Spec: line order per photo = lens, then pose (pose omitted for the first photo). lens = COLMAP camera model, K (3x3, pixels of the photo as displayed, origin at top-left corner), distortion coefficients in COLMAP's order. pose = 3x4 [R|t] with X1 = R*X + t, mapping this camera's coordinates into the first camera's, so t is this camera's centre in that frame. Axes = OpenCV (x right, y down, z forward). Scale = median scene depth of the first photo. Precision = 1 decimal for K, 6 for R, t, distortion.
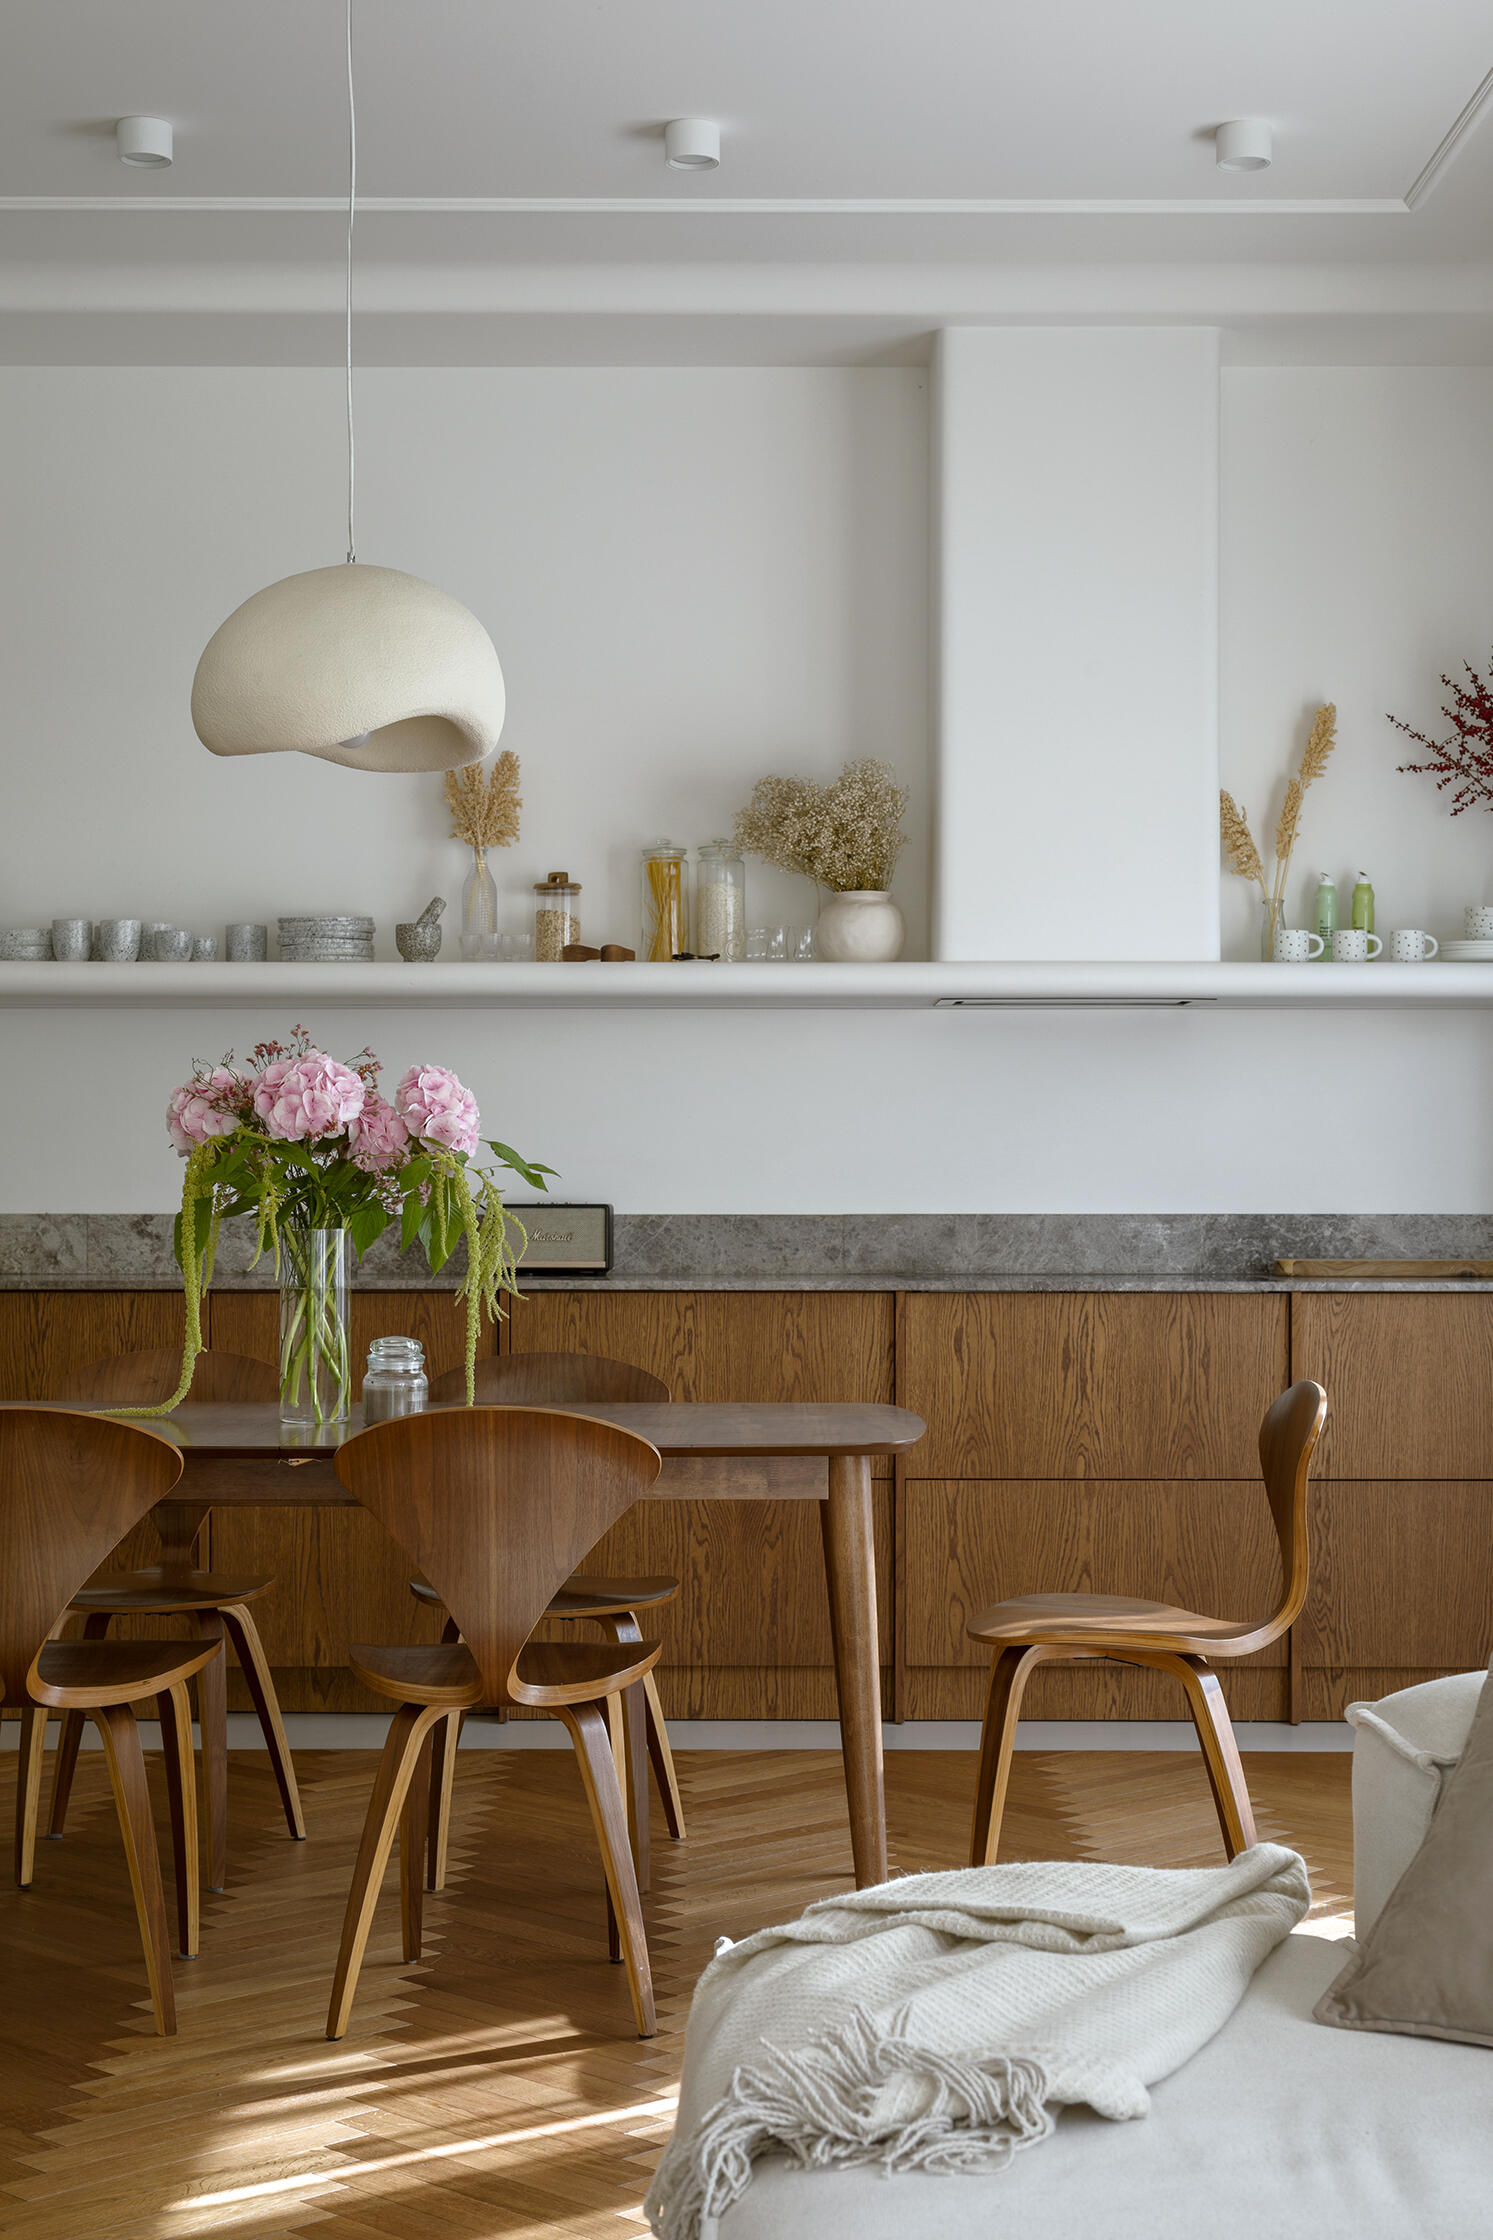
lens RADIAL K [[3287.5, 0, 758.0], [0, 3287.5, 1133.0], [0, 0, 1]] dist [0.025244, 0.000000]
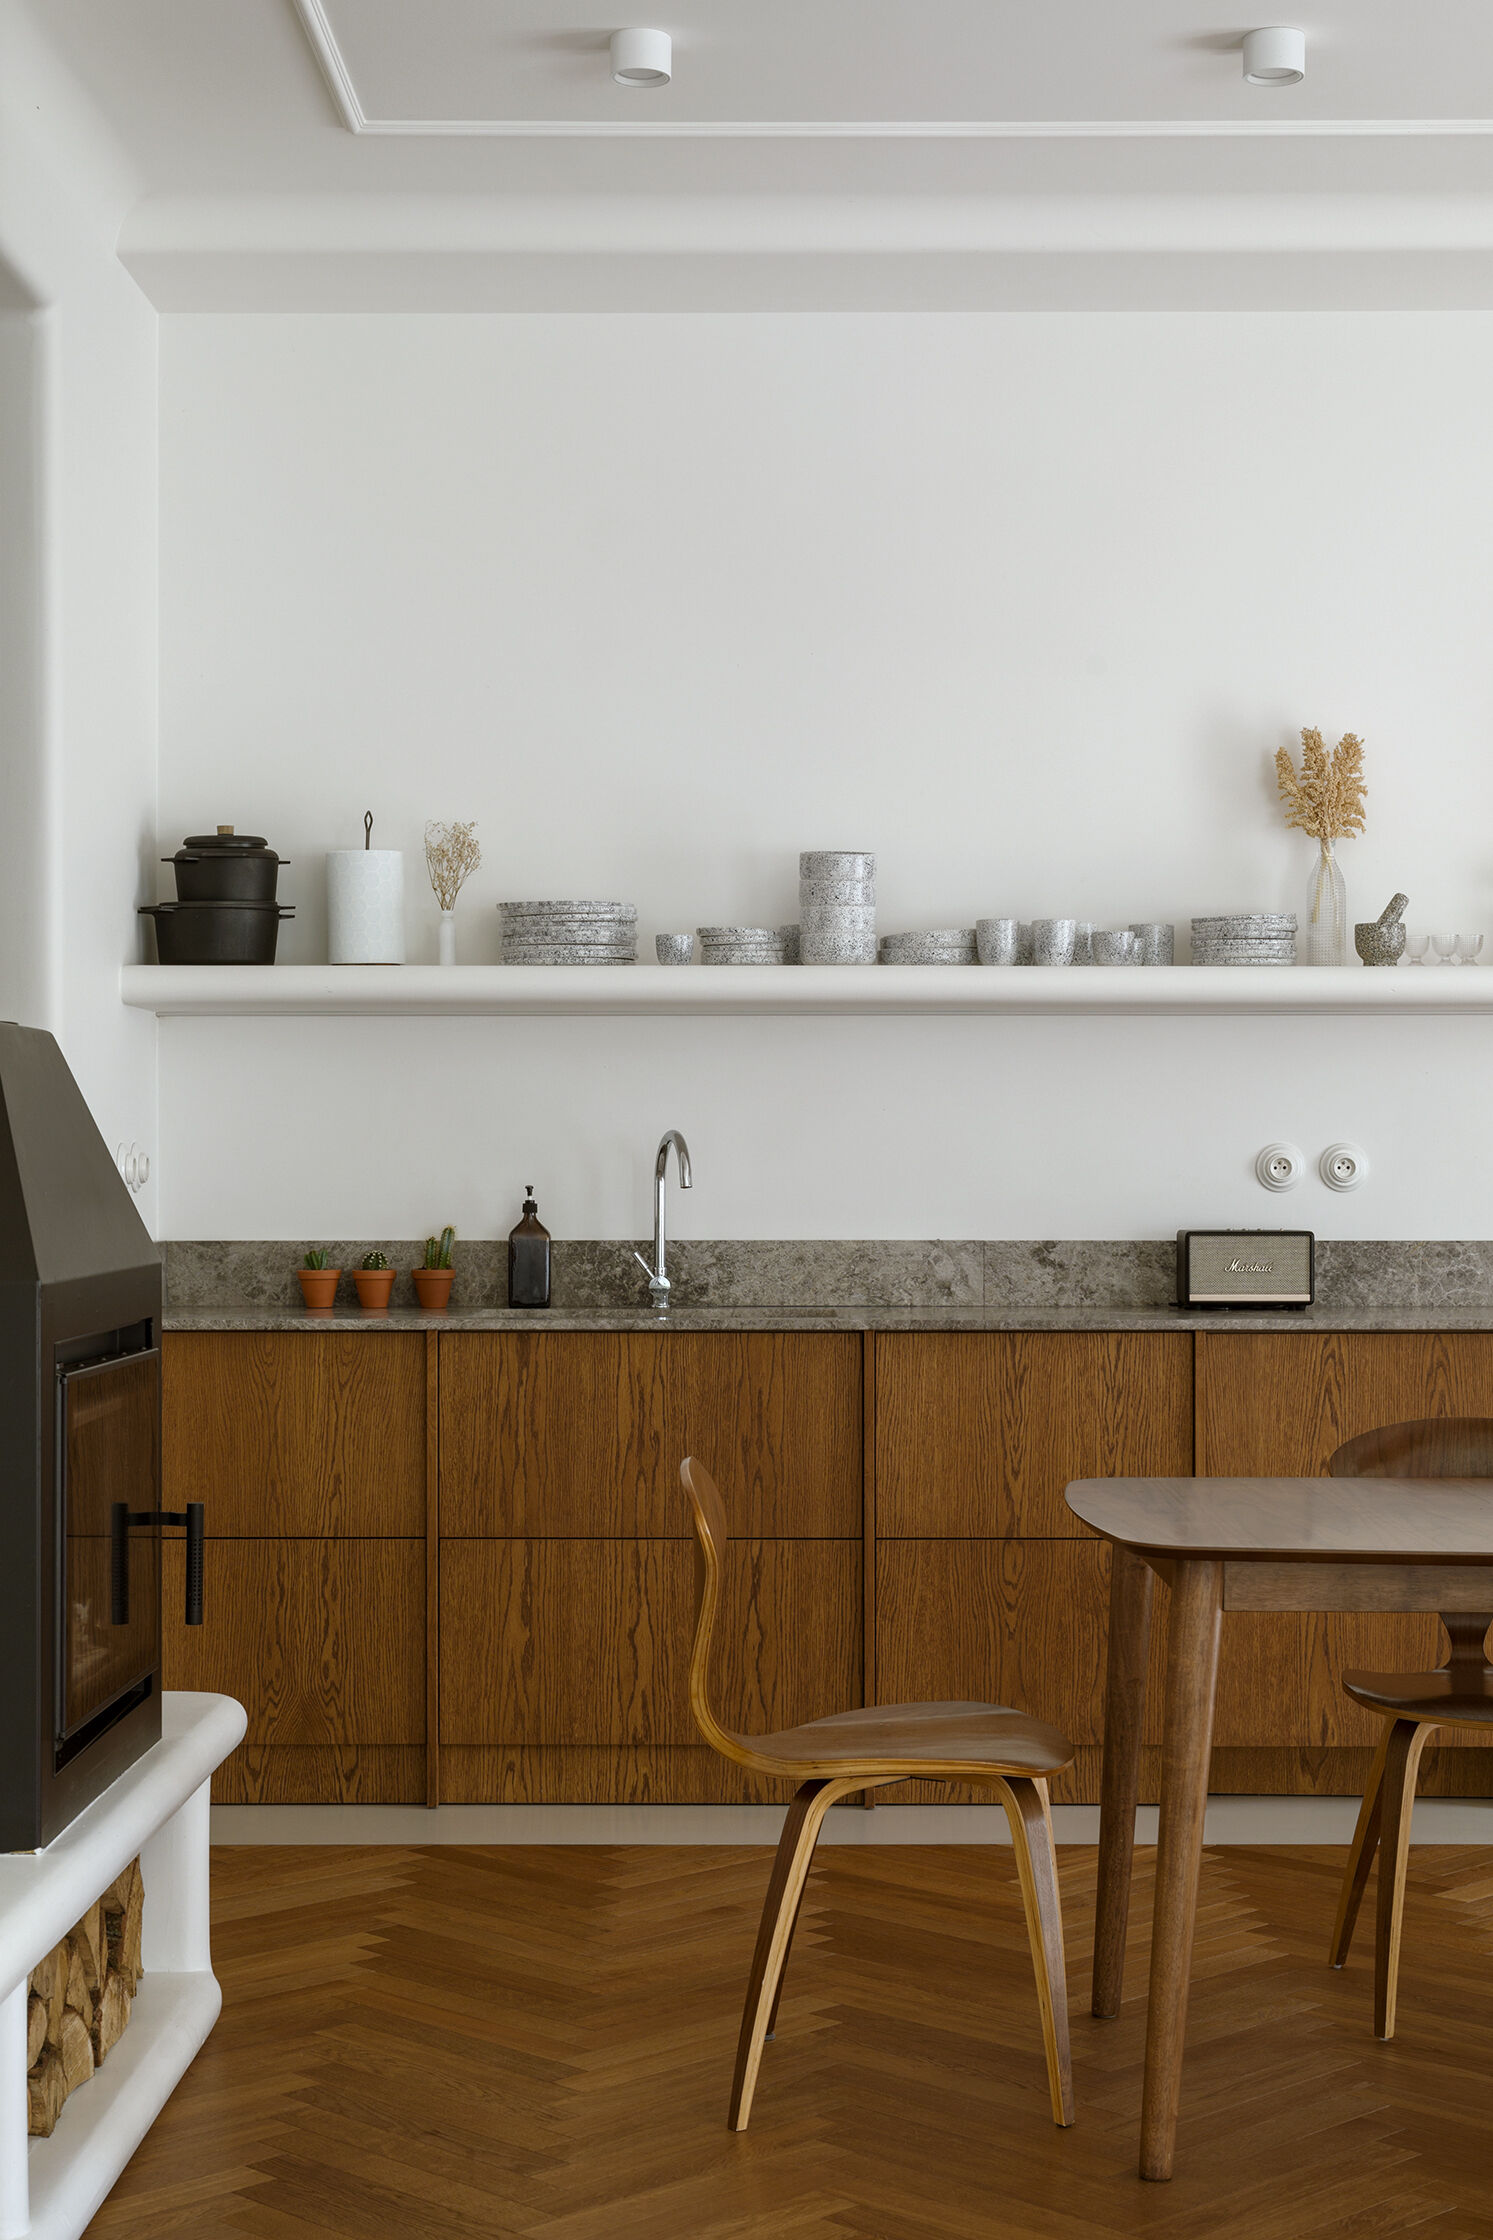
lens RADIAL K [[3287.5, 0, 747.7], [0, 3287.5, 1125.2], [0, 0, 1]] dist [0.025244, 0.000000]
pose [[0.999998, -0.001244, 0.001793, -0.293874], [0.001226, 0.999949, 0.009995, -0.018019], [-0.001805, -0.009993, 0.999948, 0.094994]]
